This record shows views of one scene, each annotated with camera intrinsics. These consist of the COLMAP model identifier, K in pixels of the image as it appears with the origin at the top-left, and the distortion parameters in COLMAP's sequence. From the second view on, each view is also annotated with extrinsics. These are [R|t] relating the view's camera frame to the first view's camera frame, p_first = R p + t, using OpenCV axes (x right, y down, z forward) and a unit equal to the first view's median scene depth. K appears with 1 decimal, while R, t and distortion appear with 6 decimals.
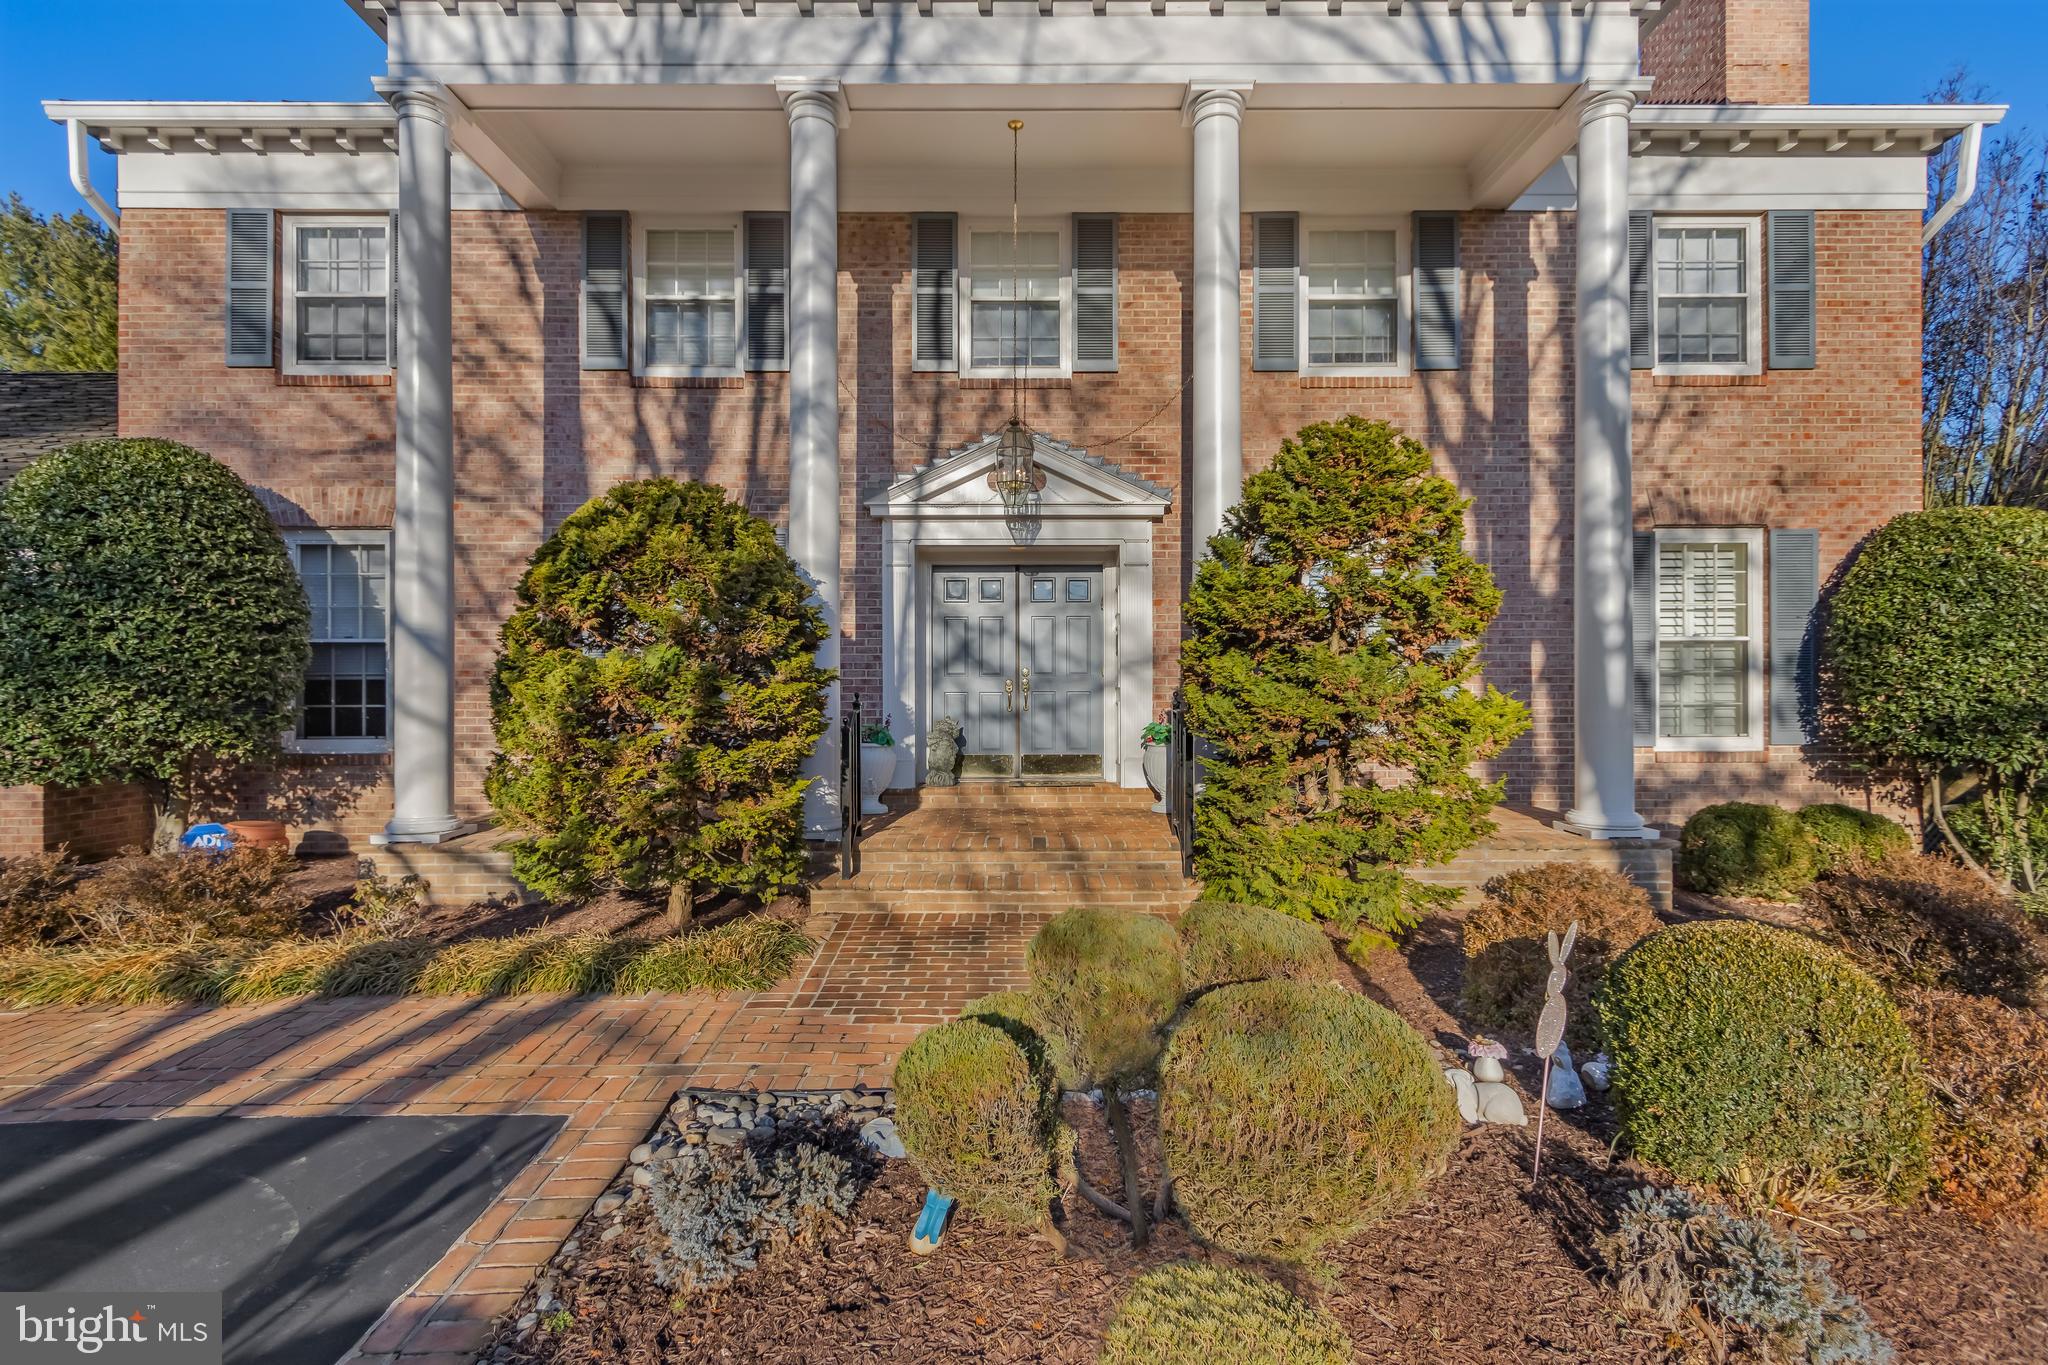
lens RADIAL K [[989.2, 0, 1024.0], [0, 989.2, 682.5], [0, 0, 1]] dist [0.001112, -0.000863]
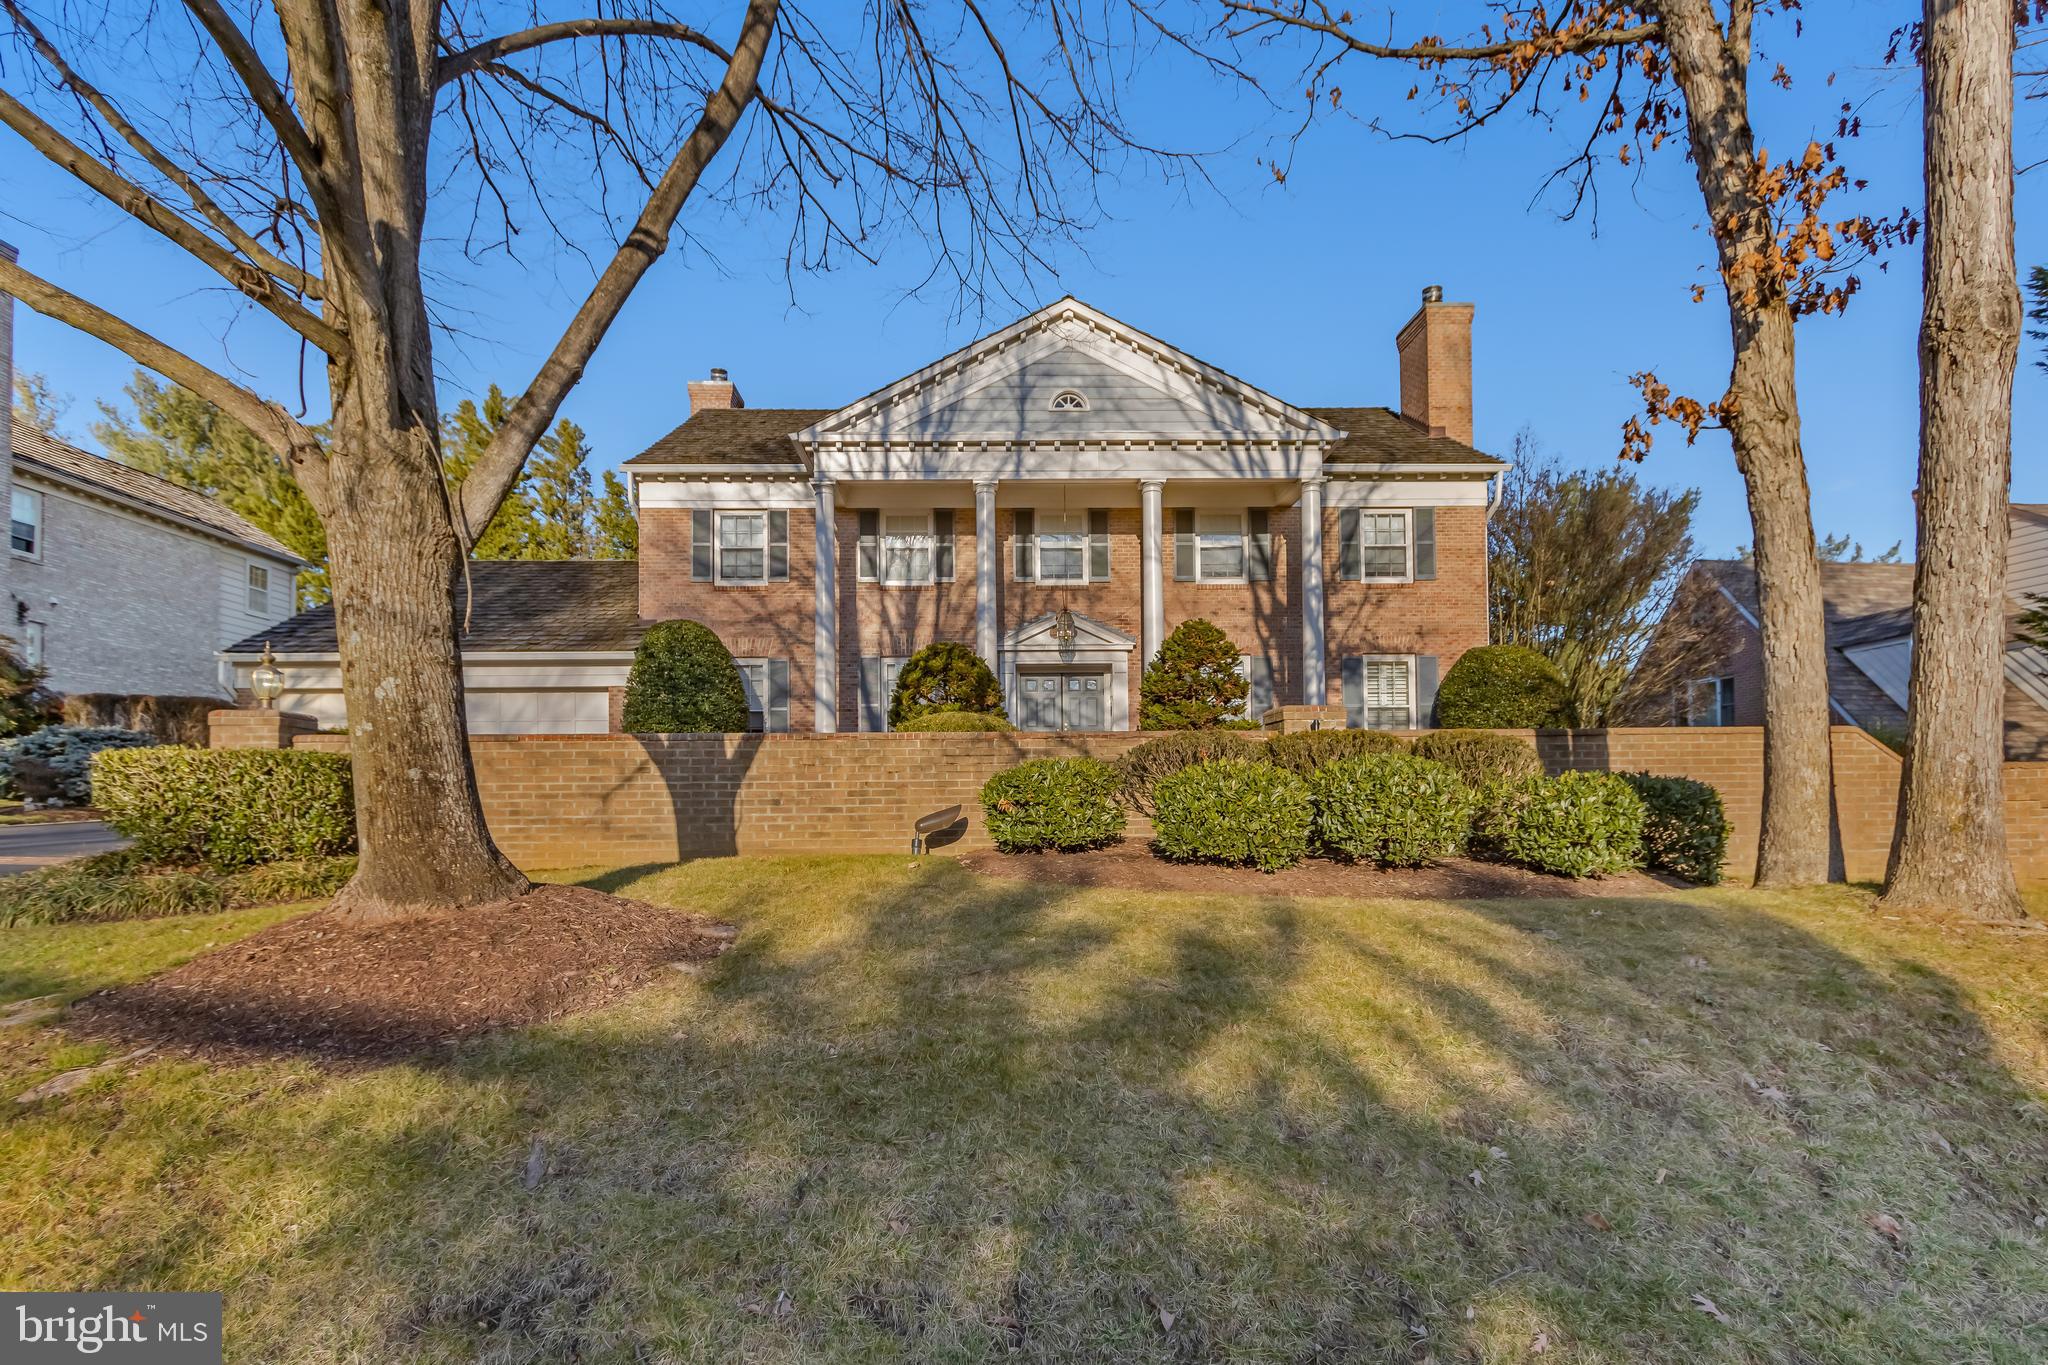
lens RADIAL K [[989.2, 0, 1024.0], [0, 989.2, 682.5], [0, 0, 1]] dist [0.001112, -0.000863]
pose [[0.999746, -0.005785, 0.021777, -0.136512], [0.008046, 0.994420, -0.105183, 0.120179], [-0.021047, 0.105332, 0.994214, -1.082292]]
